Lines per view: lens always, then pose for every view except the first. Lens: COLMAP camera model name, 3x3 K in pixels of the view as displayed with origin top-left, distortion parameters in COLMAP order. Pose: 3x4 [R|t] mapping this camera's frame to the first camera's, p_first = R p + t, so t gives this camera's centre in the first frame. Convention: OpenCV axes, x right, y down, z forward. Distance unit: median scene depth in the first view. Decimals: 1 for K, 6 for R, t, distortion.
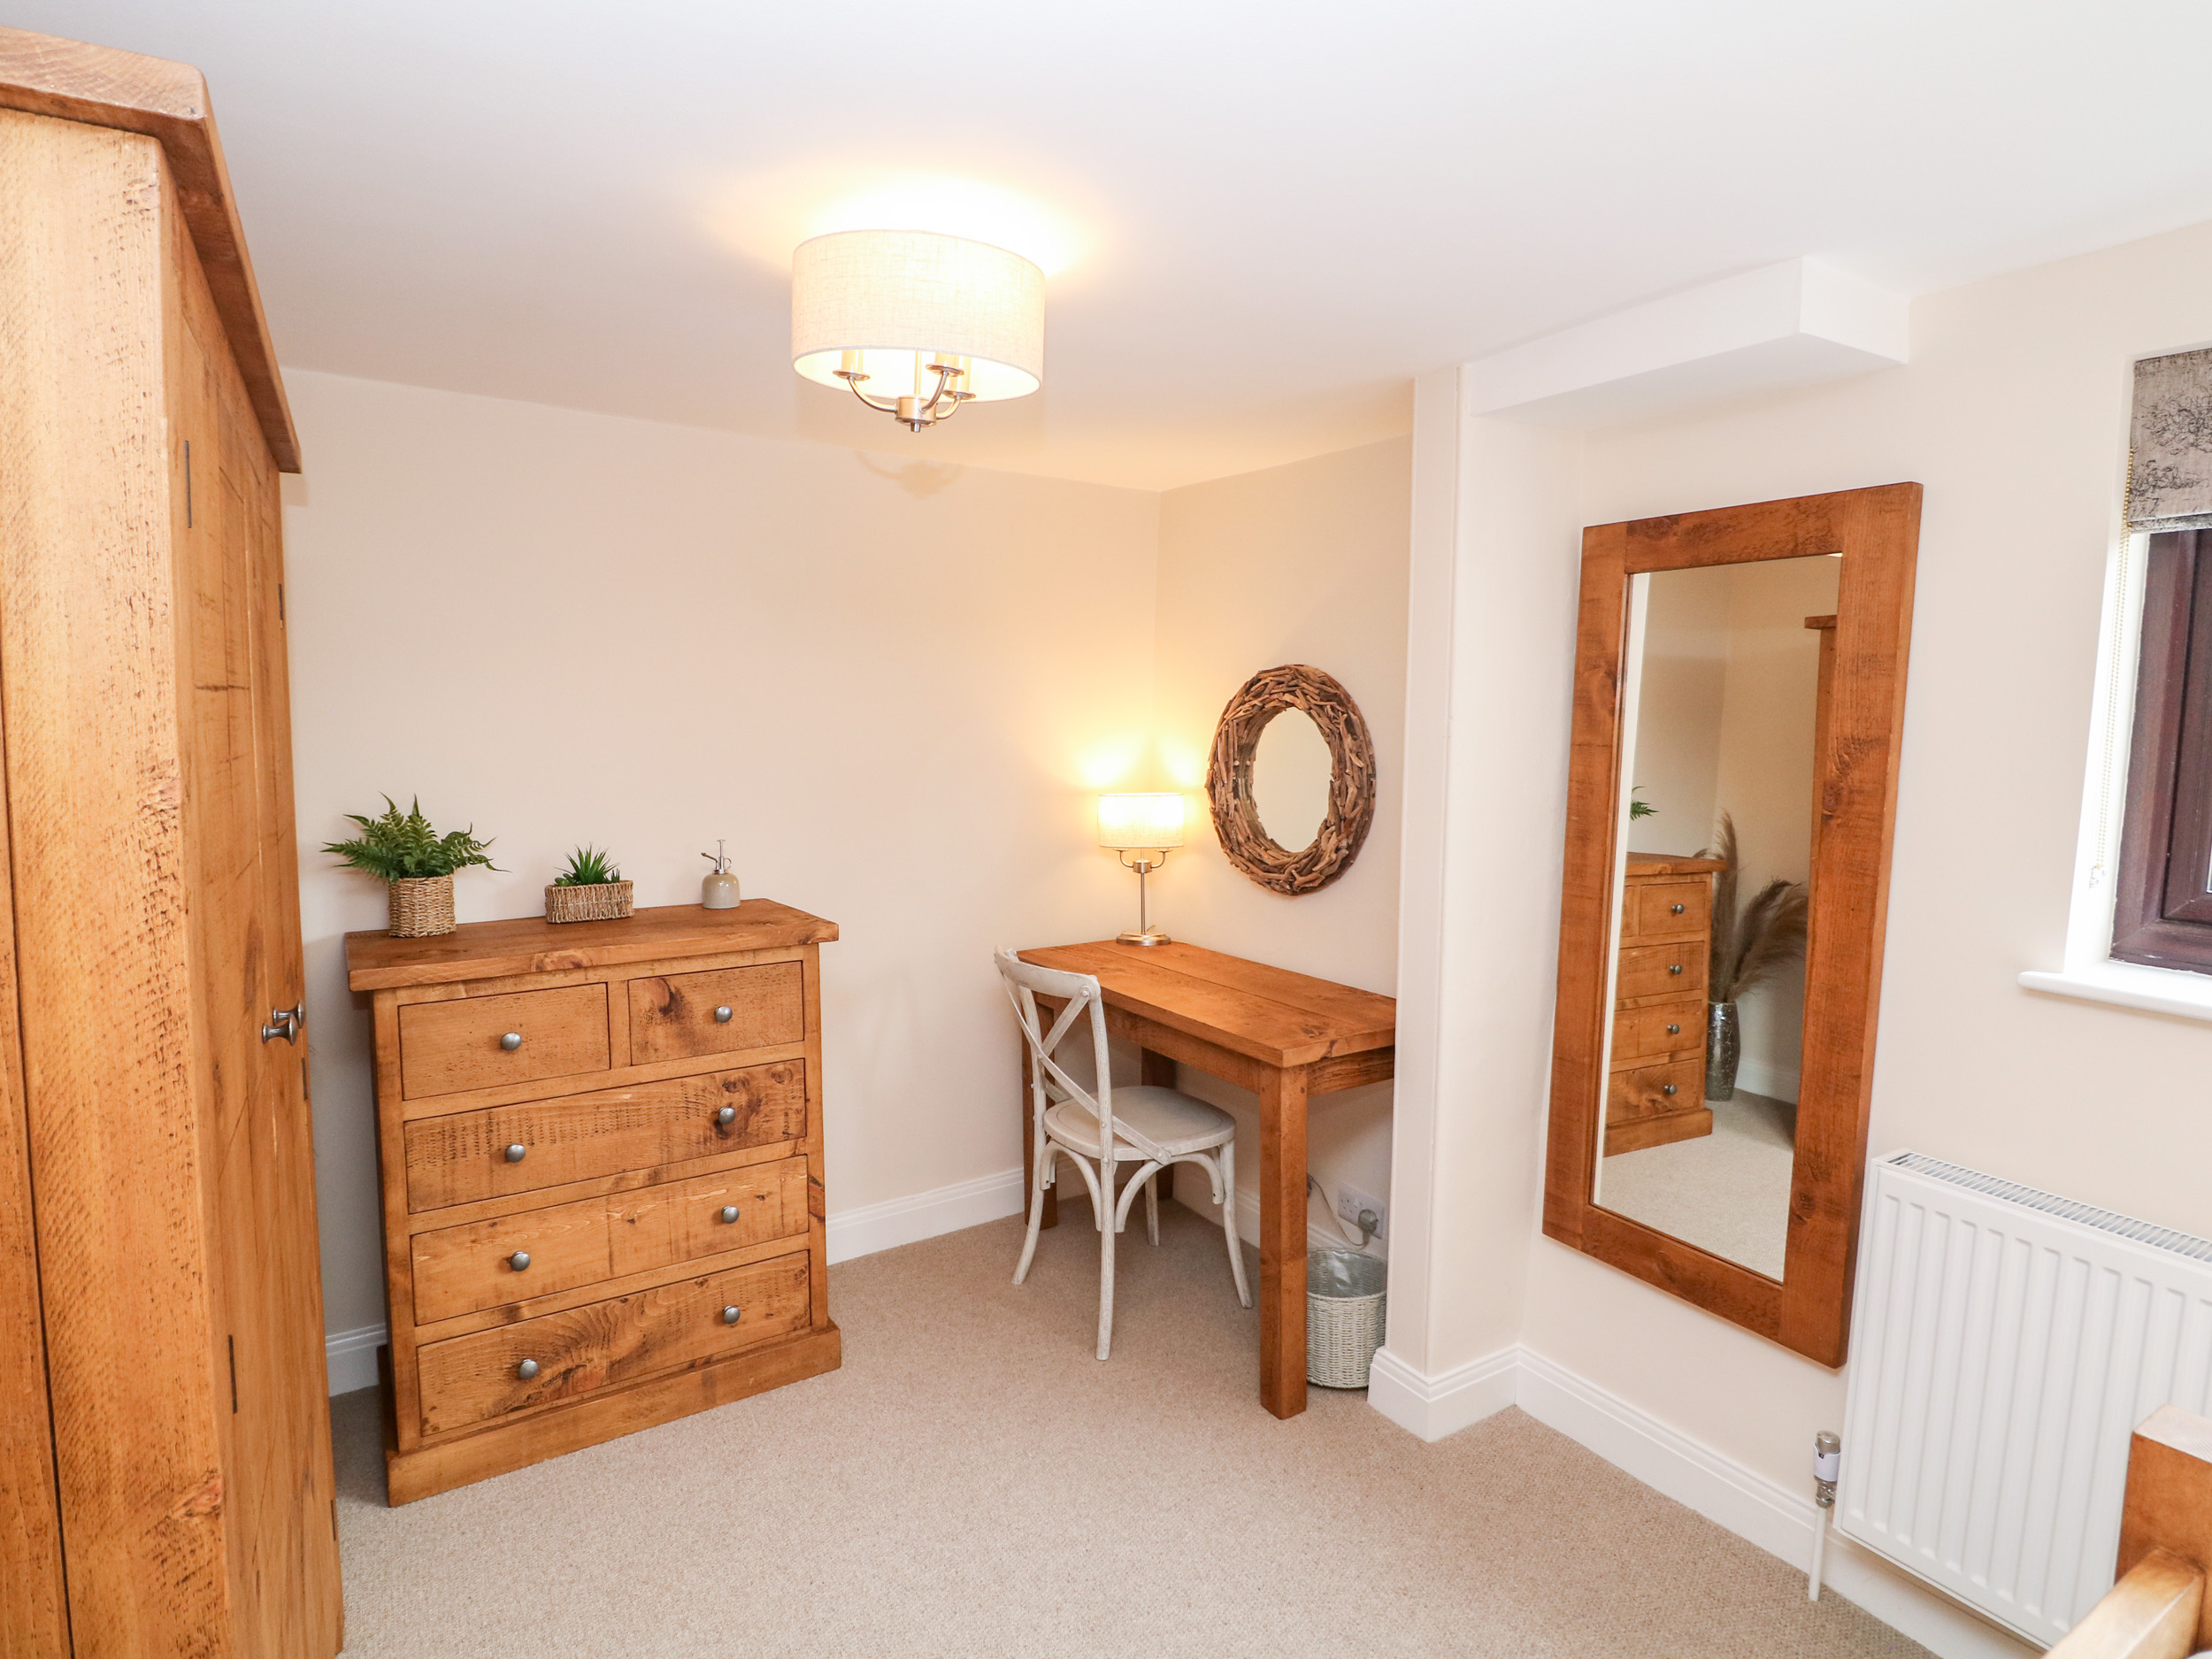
lens RADIAL K [[1173.0, 0, 1108.9], [0, 1173.0, 834.3], [0, 0, 1]] dist [0.006855, -0.013588]
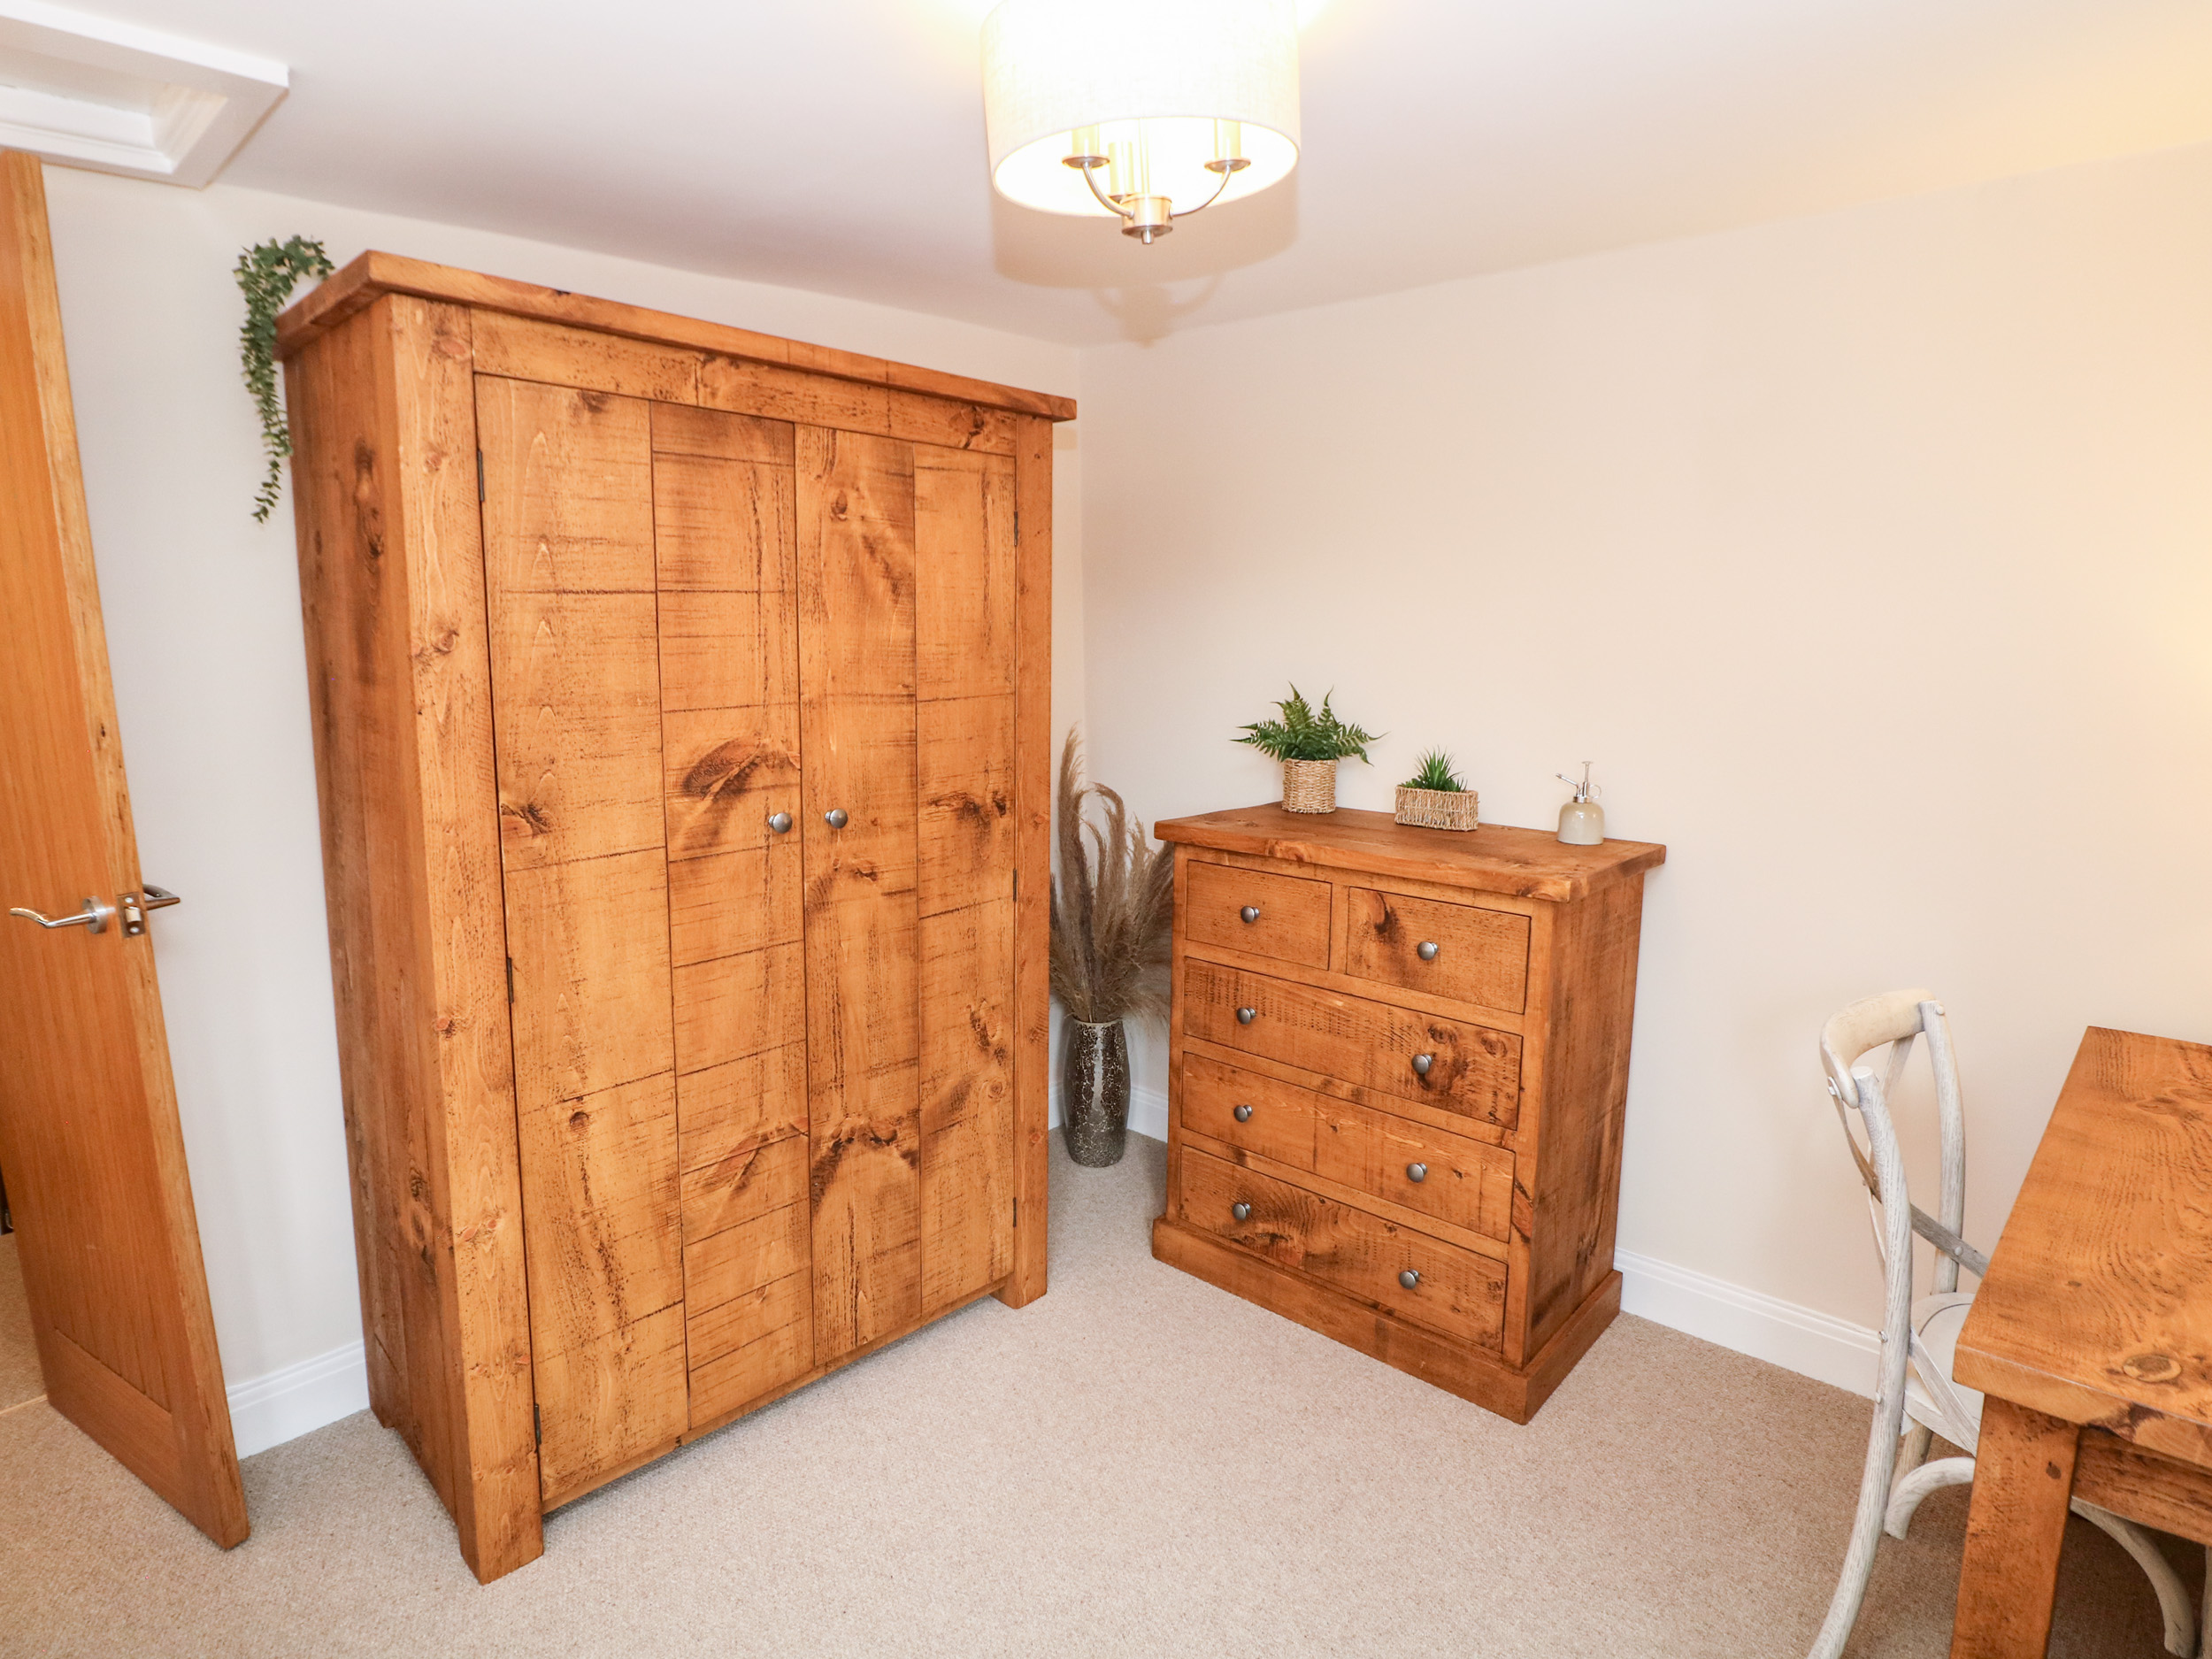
lens RADIAL K [[1173.0, 0, 1110.2], [0, 1173.0, 813.1], [0, 0, 1]] dist [0.006855, -0.013588]
pose [[0.259035, 0.151089, -0.953977, 0.437251], [-0.092252, 0.987044, 0.131277, -0.042967], [0.961452, 0.054001, 0.269617, 0.529905]]
